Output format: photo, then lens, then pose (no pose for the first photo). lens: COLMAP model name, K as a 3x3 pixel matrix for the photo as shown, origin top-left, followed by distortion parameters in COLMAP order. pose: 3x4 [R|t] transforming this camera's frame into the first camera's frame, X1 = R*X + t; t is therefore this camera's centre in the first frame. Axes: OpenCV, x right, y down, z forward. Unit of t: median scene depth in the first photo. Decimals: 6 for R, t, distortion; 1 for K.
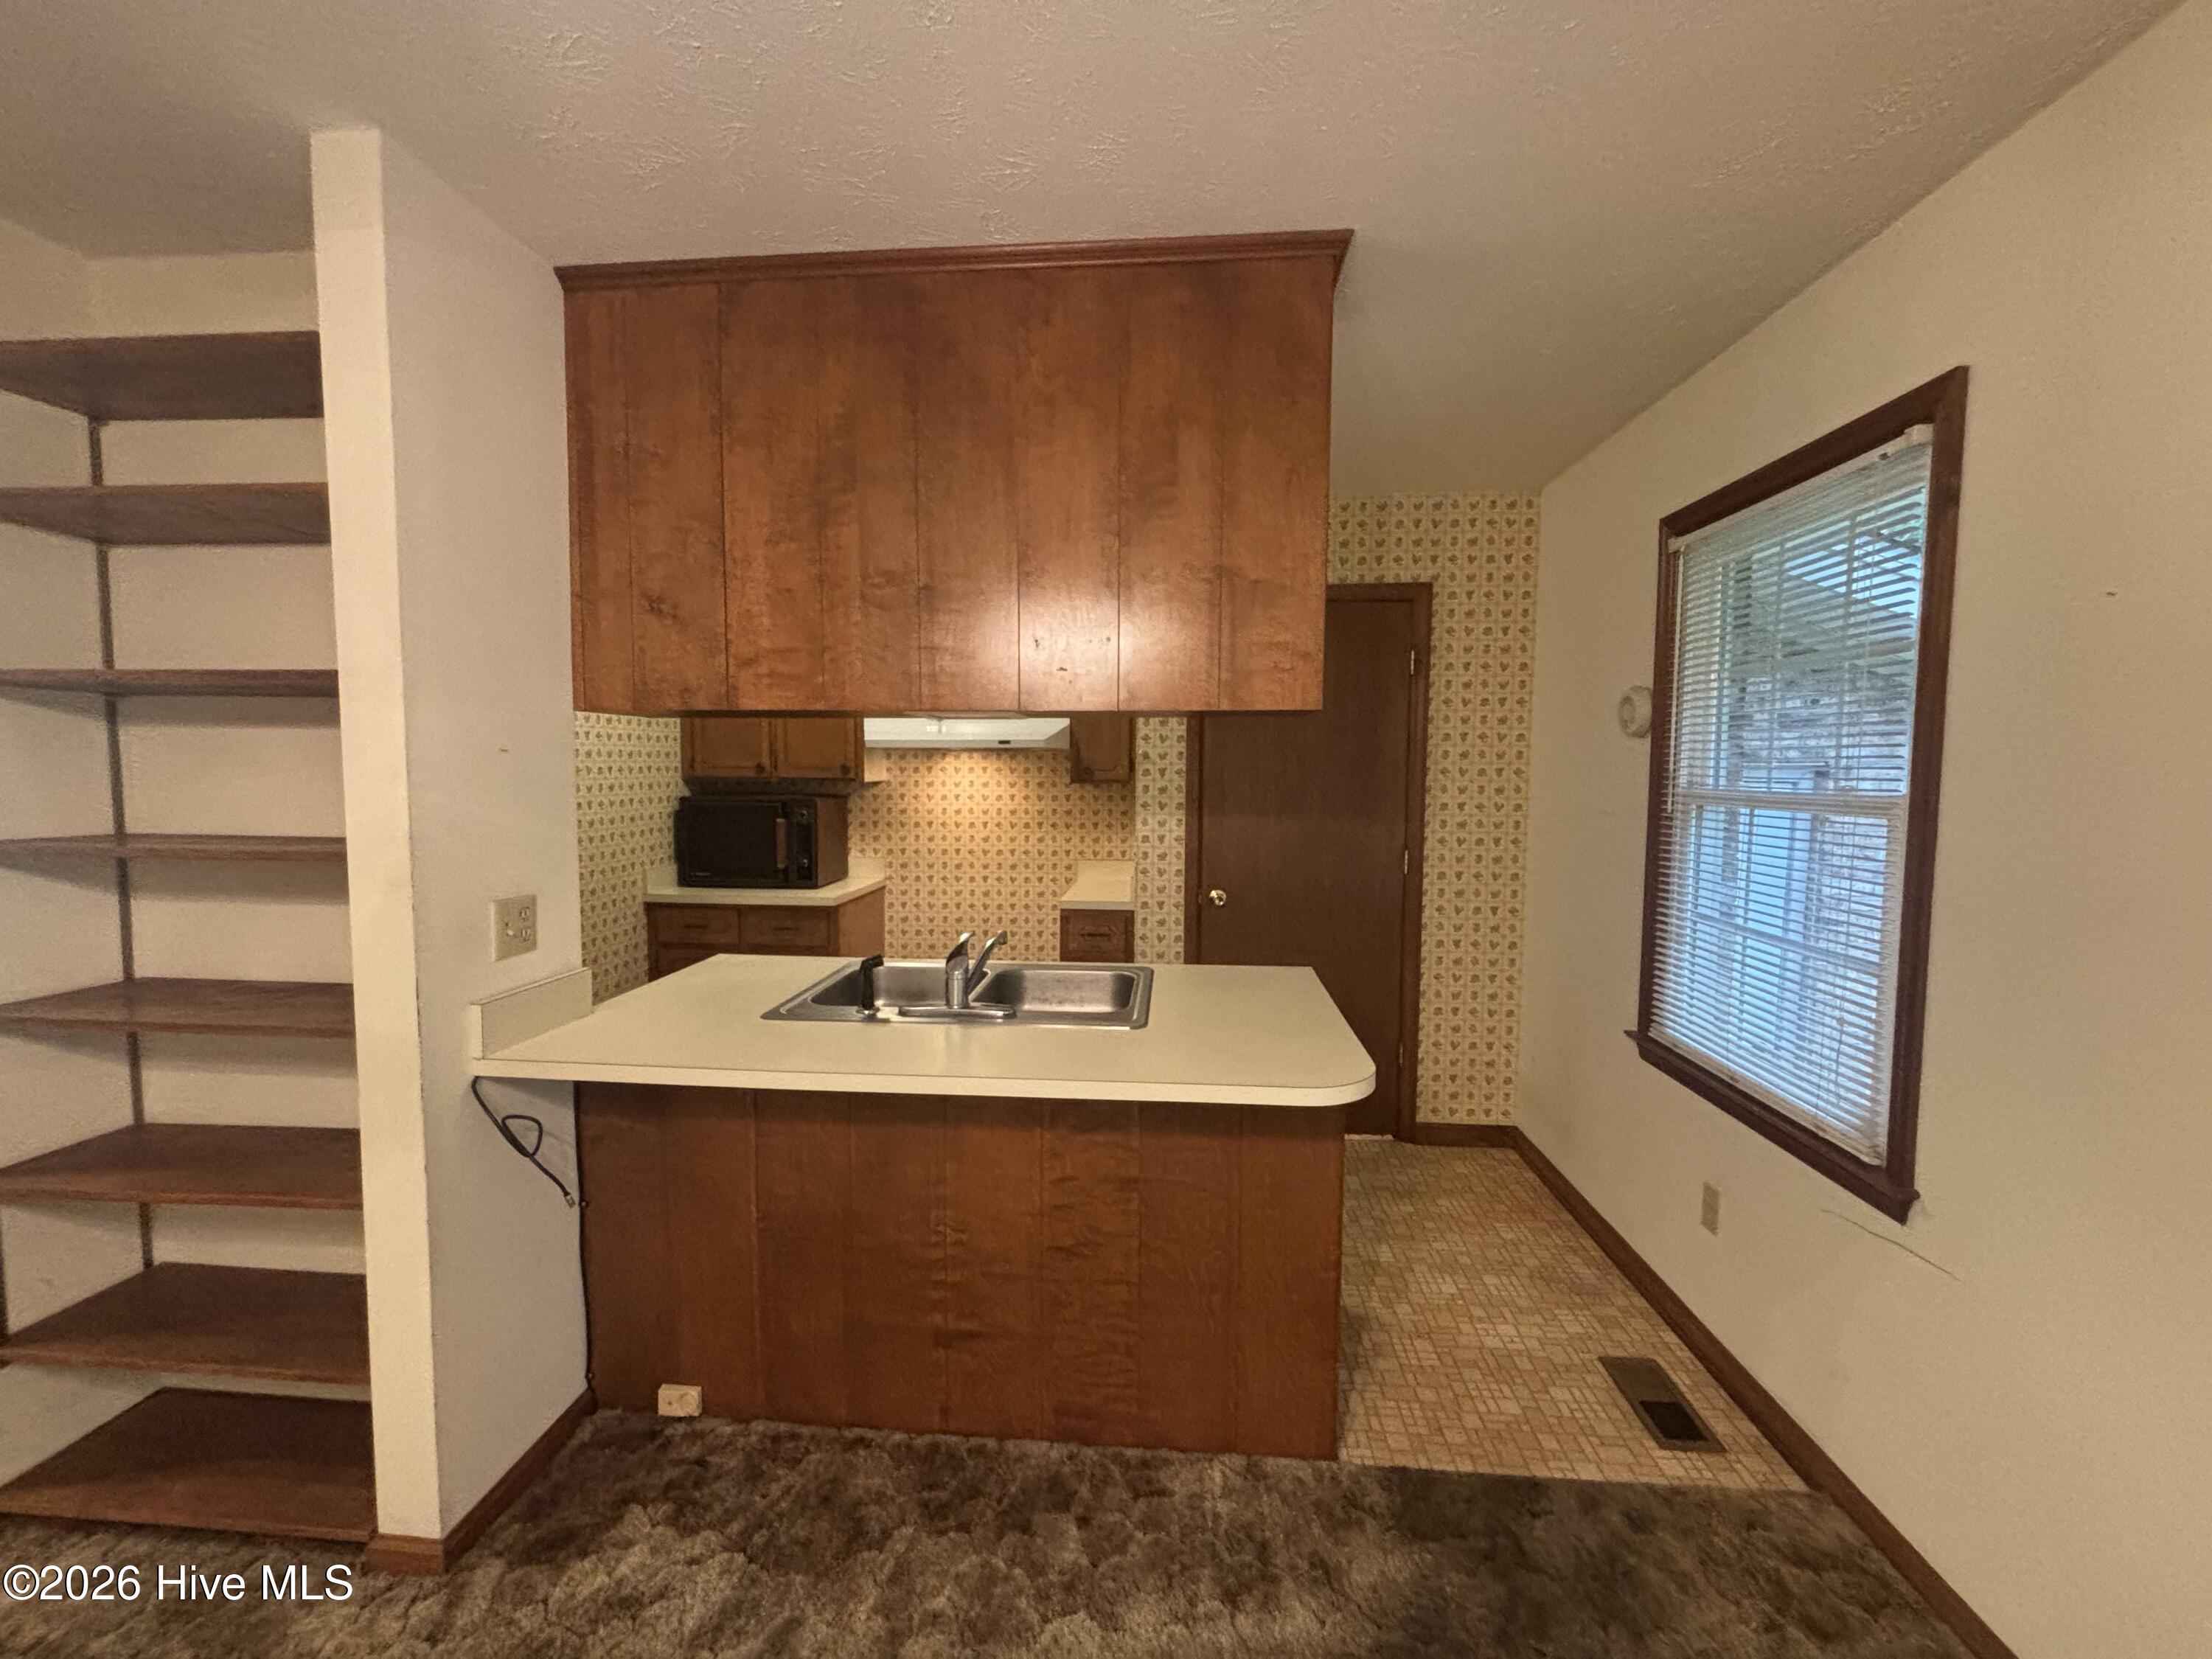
lens RADIAL K [[887.8, 0, 1093.9], [0, 887.8, 821.7], [0, 0, 1]] dist [0.002208, -0.000049]
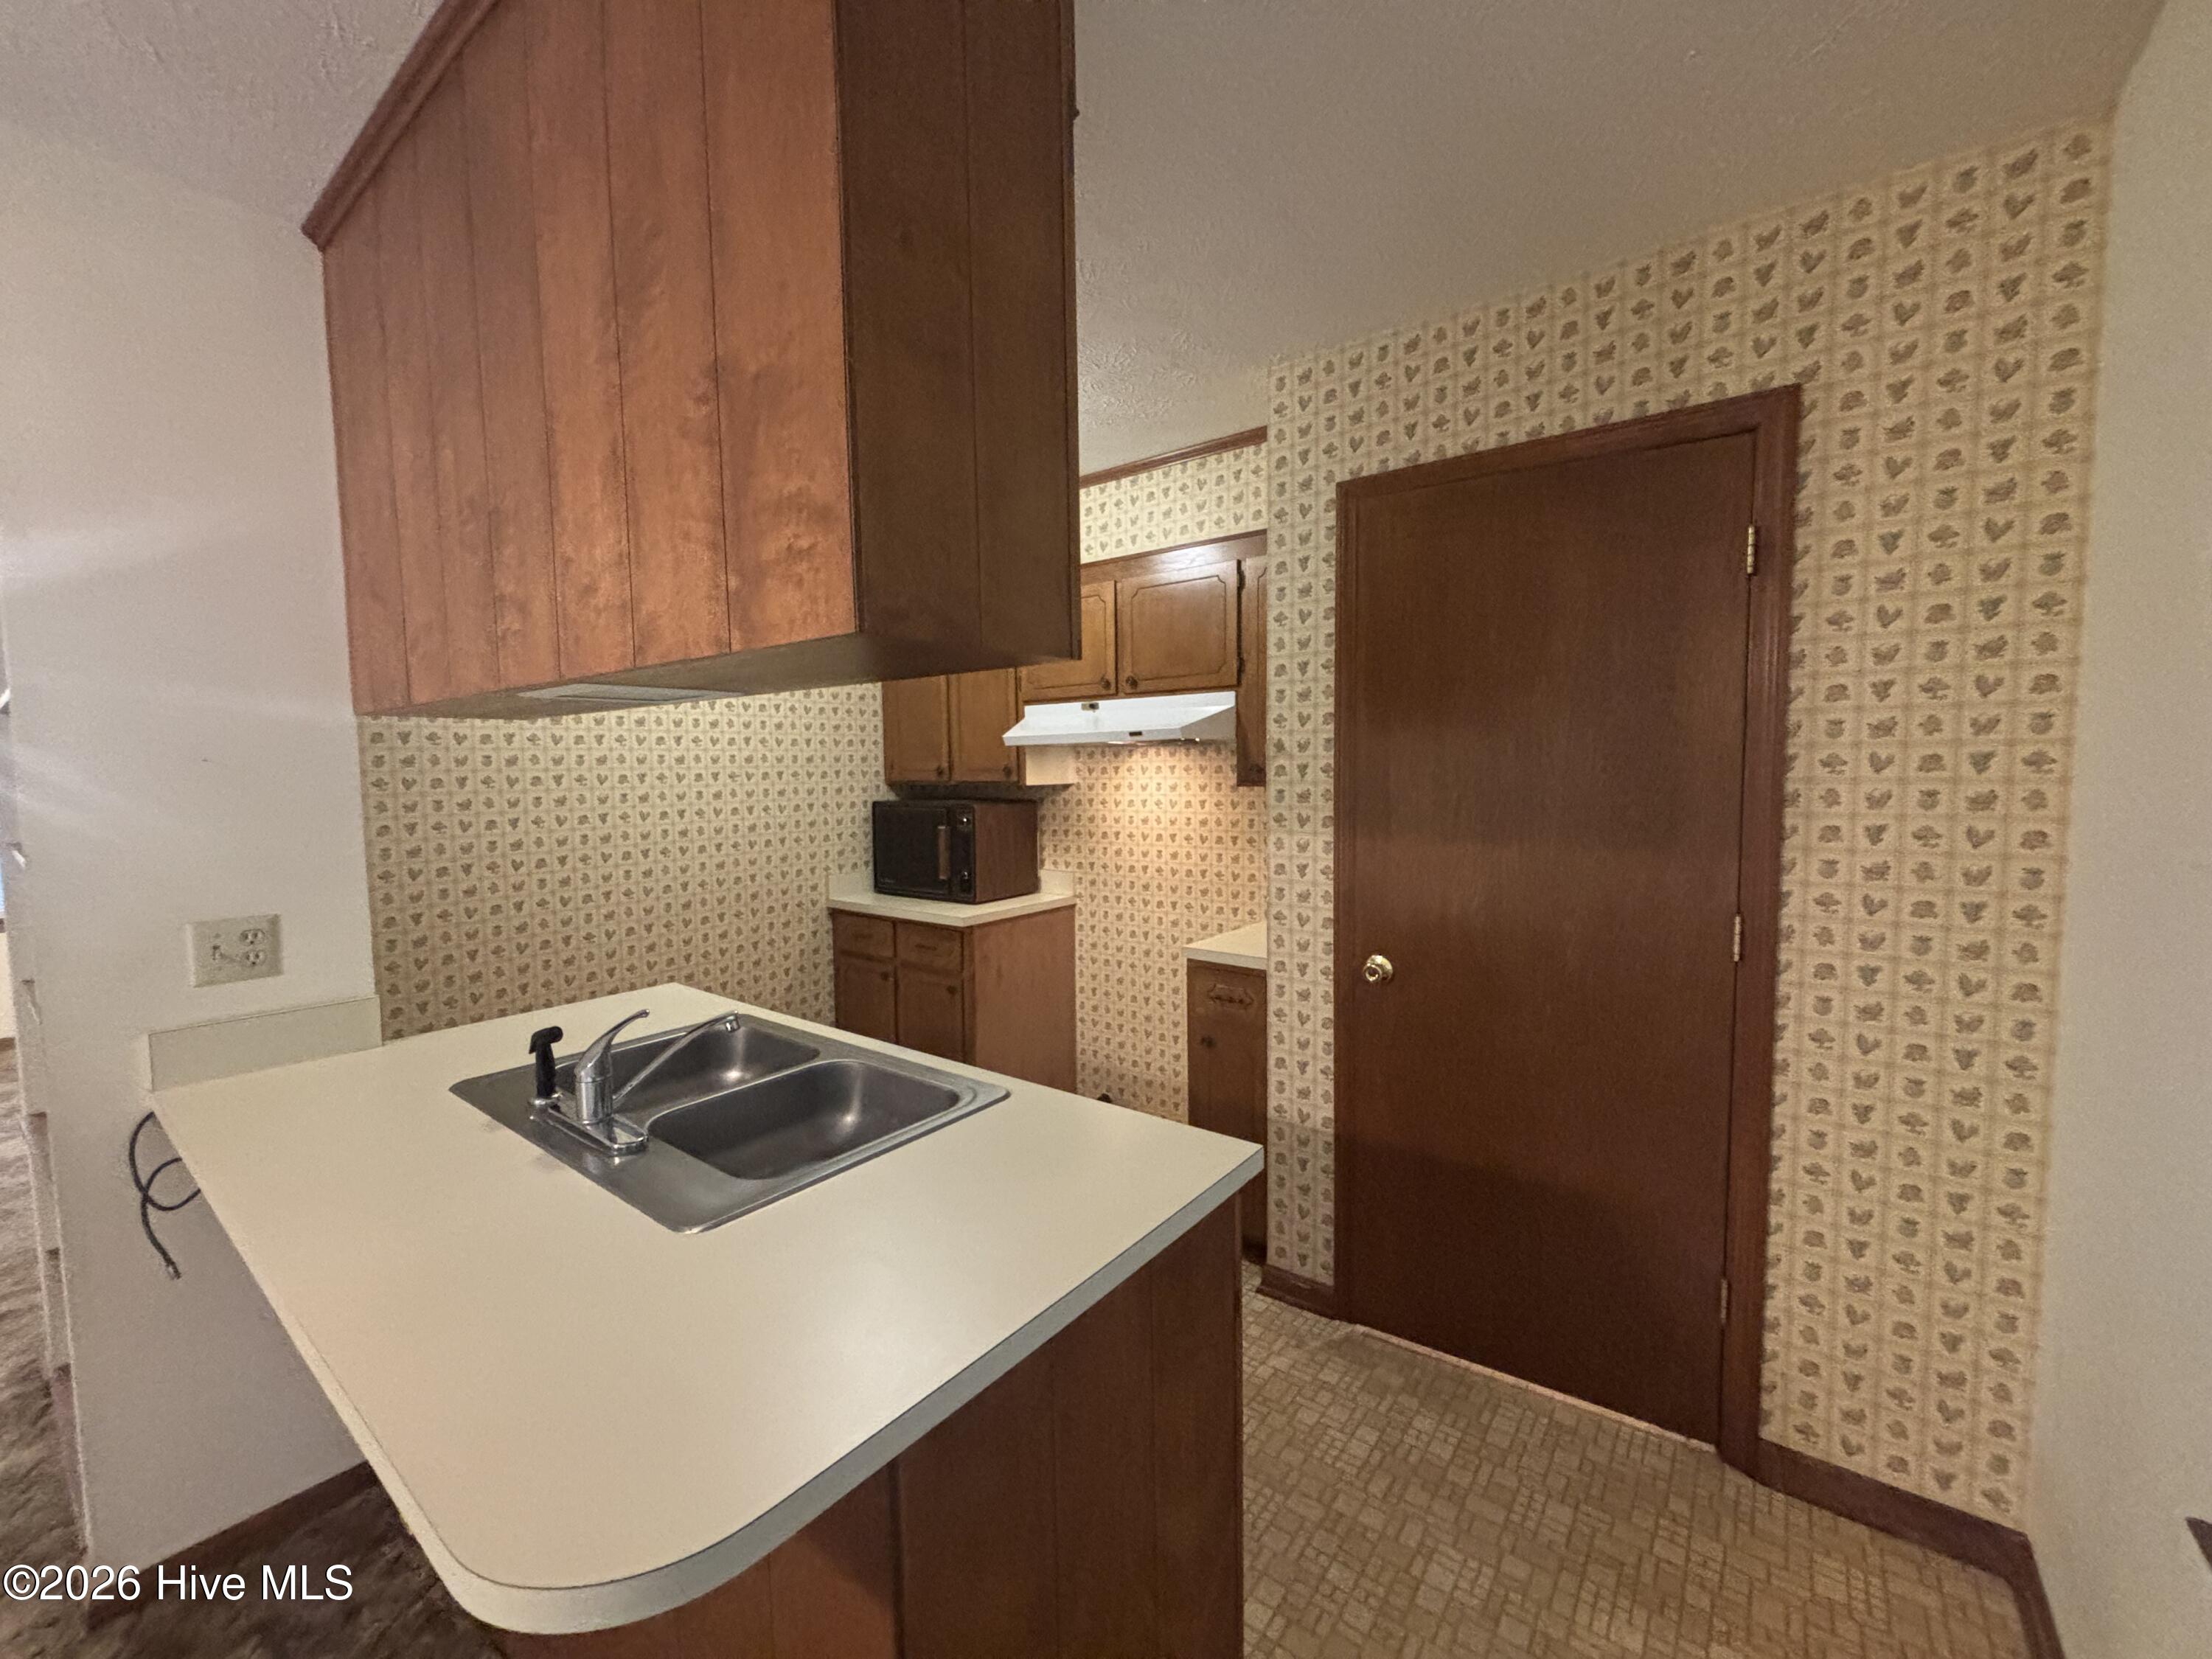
lens RADIAL K [[879.8, 0, 1098.7], [0, 879.8, 822.0], [0, 0, 1]] dist [-0.001377, -0.000304]
pose [[0.844420, 0.018777, -0.535353, 0.301625], [-0.016940, 0.999822, 0.008348, -0.019820], [0.535414, 0.002020, 0.844587, 0.355514]]
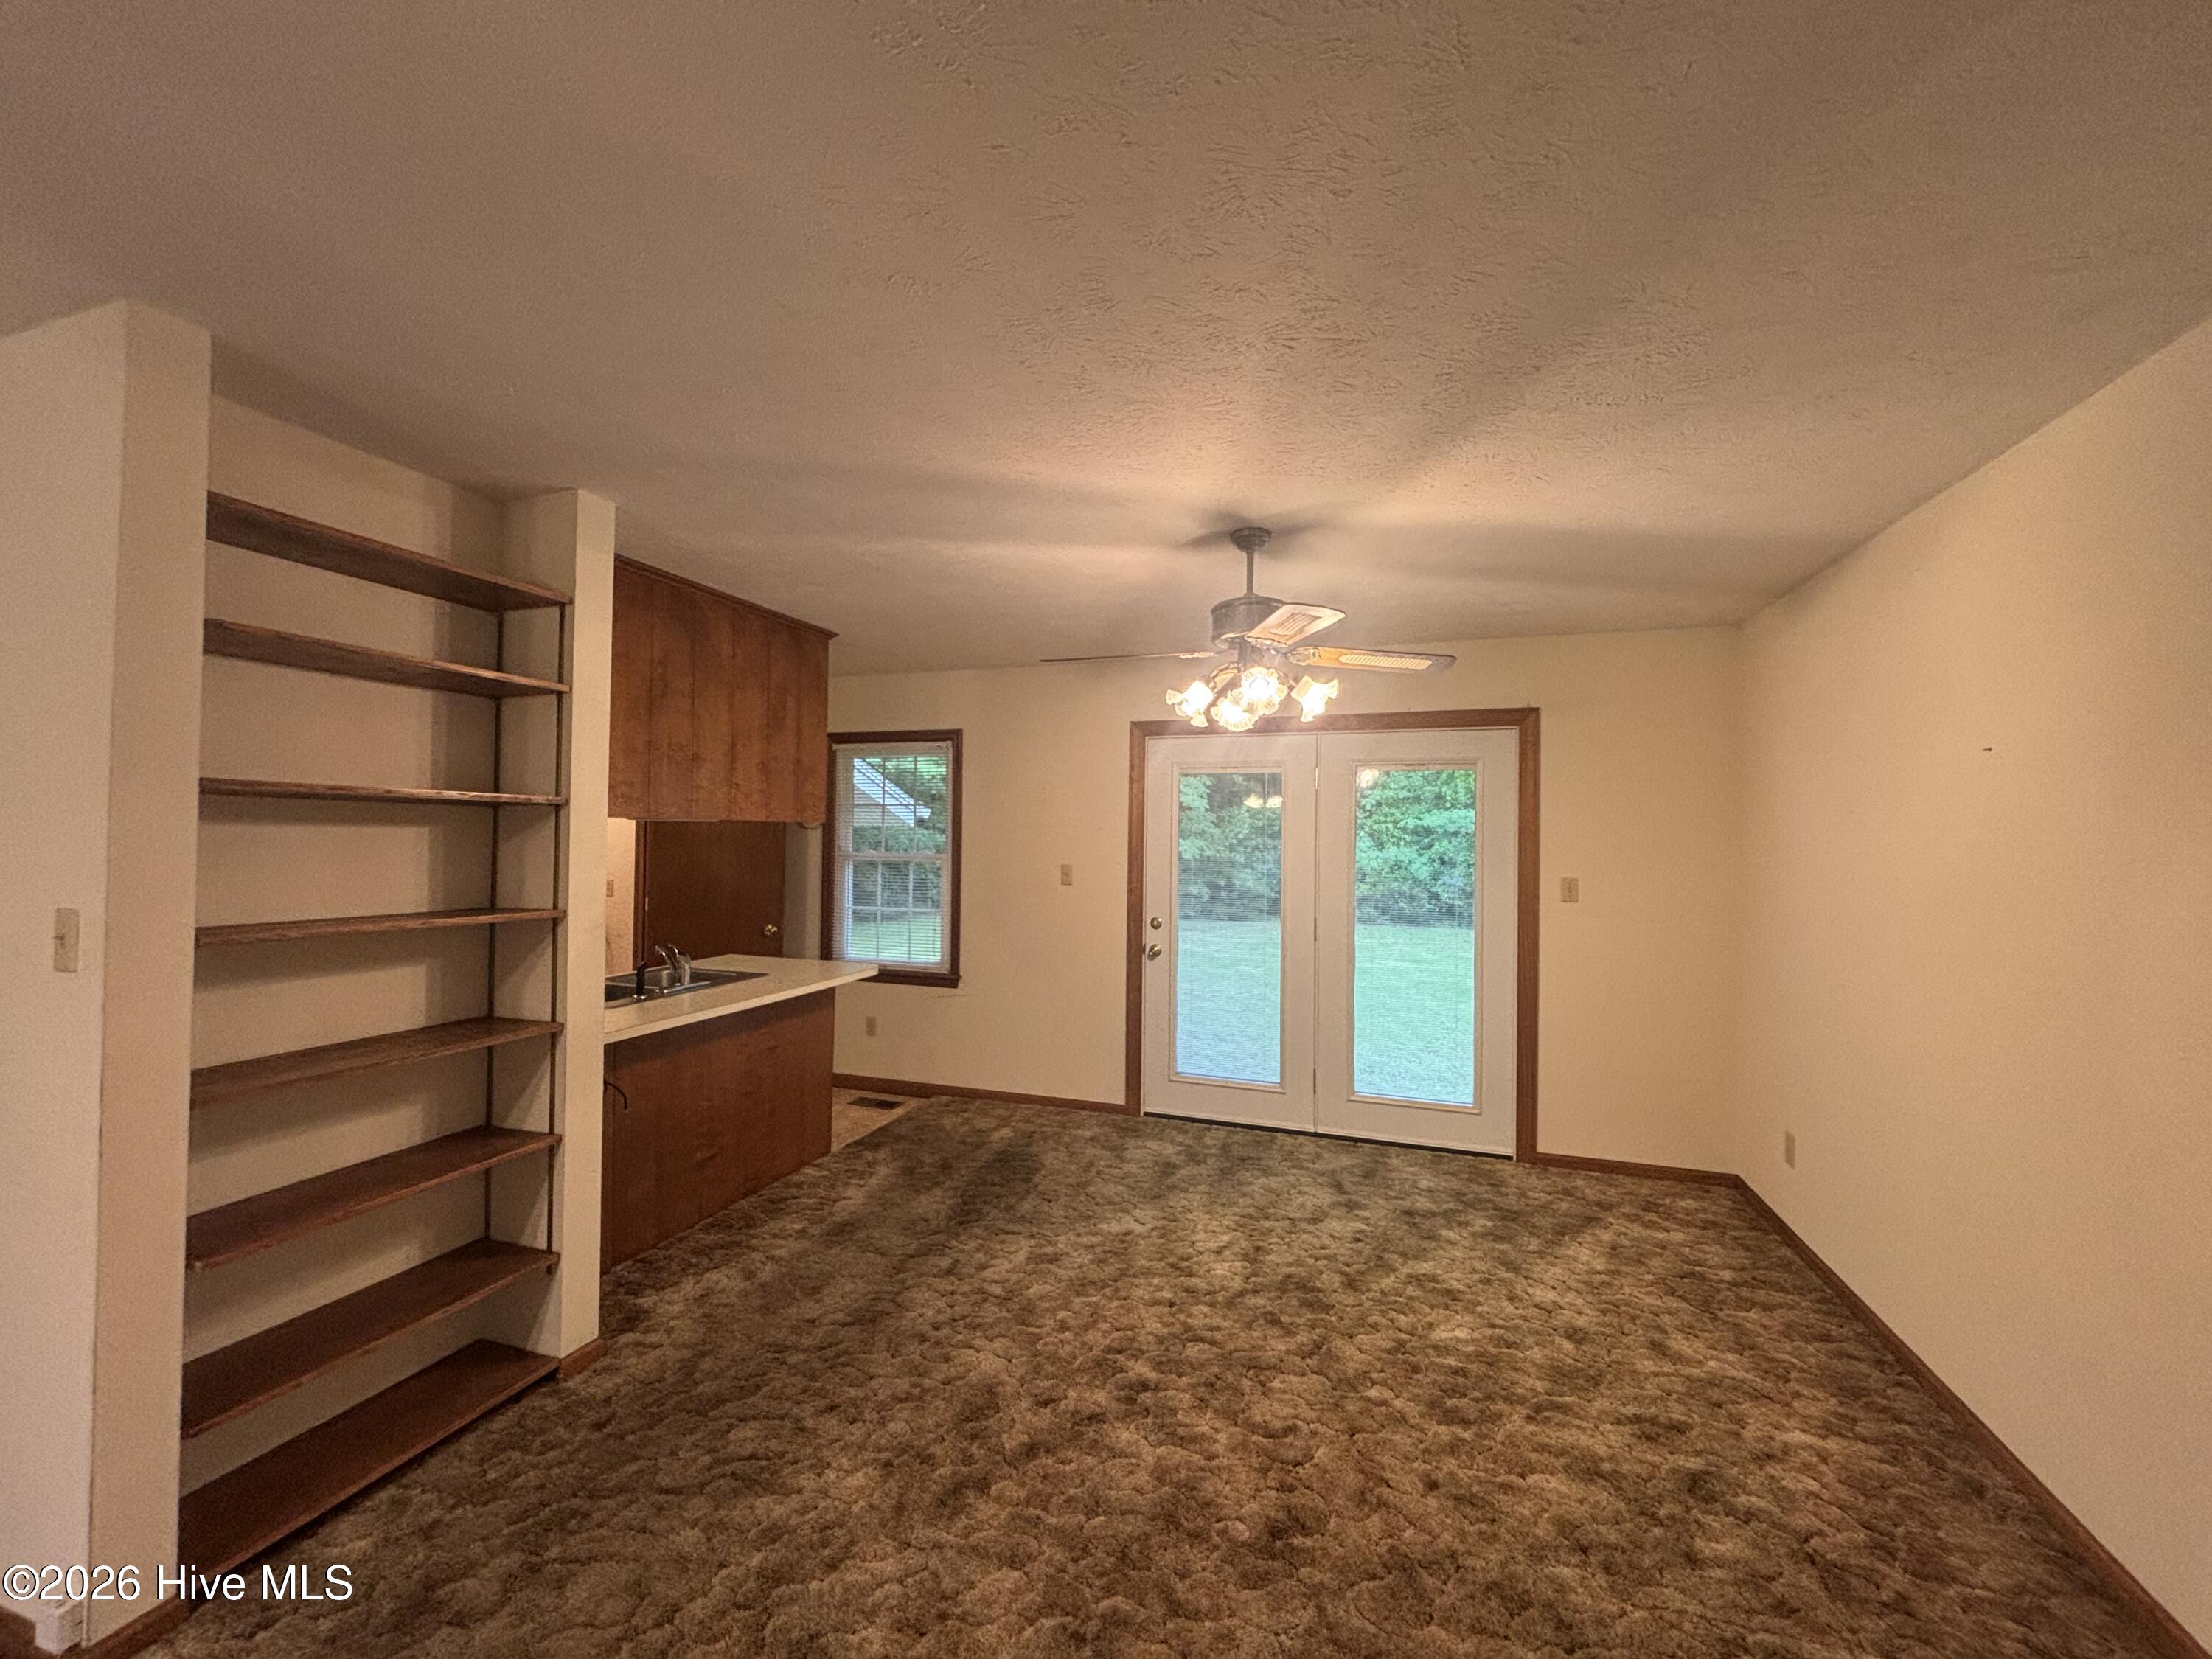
lens RADIAL K [[879.8, 0, 1098.7], [0, 879.8, 822.0], [0, 0, 1]] dist [-0.001377, -0.000304]
pose [[0.246495, 0.015790, 0.969015, -0.937153], [0.053817, 0.998101, -0.029954, -0.009405], [-0.967649, 0.059533, 0.245178, -0.139993]]
